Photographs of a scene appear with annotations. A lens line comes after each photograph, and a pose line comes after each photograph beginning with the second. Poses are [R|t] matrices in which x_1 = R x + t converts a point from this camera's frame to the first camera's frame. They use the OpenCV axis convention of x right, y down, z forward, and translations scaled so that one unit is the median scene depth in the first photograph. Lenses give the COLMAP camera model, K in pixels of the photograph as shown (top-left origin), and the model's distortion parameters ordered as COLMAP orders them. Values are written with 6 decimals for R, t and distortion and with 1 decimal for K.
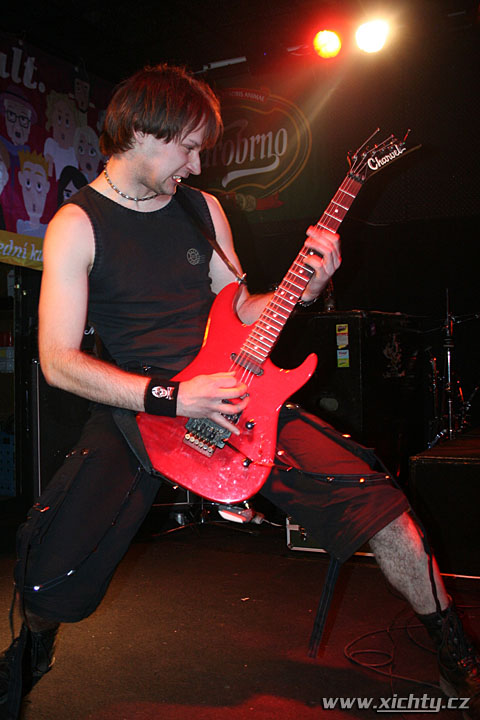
lens RADIAL K [[834.3, 0, 239.5], [0, 834.3, 356.0], [0, 0, 1]] dist [-0.063536, 0.000000]
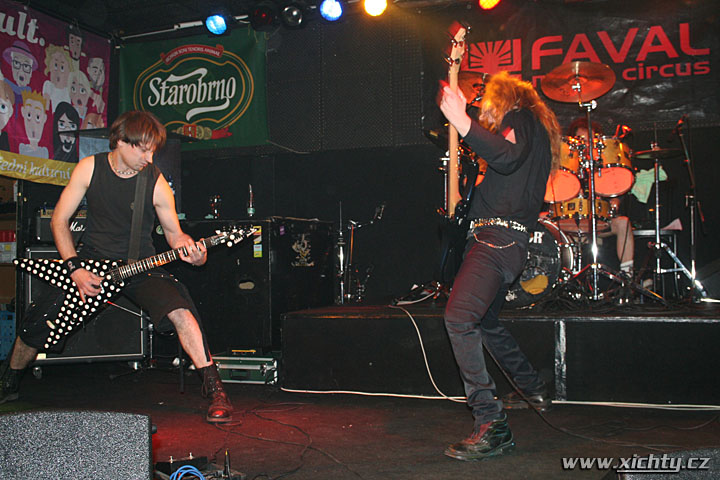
lens RADIAL K [[782.7, 0, 358.4], [0, 782.7, 238.5], [0, 0, 1]] dist [-0.062789, 0.000000]
pose [[0.990808, 0.011423, 0.134793, 0.095783], [-0.007641, 0.999563, -0.028548, 0.015485], [-0.135060, 0.027256, 0.990462, -0.266571]]
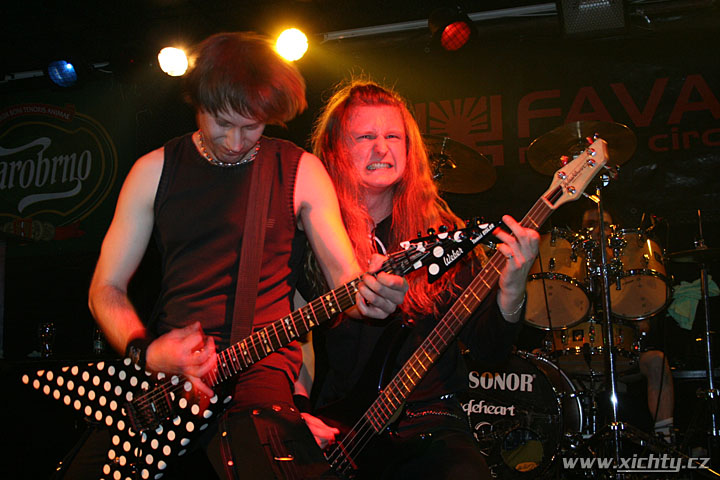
lens RADIAL K [[1066.1, 0, 355.8], [0, 1066.1, 238.0], [0, 0, 1]] dist [-0.001315, 0.000000]
pose [[0.983053, 0.029566, 0.180922, 0.146949], [0.000882, 0.986135, -0.165941, 0.012718], [-0.183320, 0.163288, 0.969397, -0.175041]]
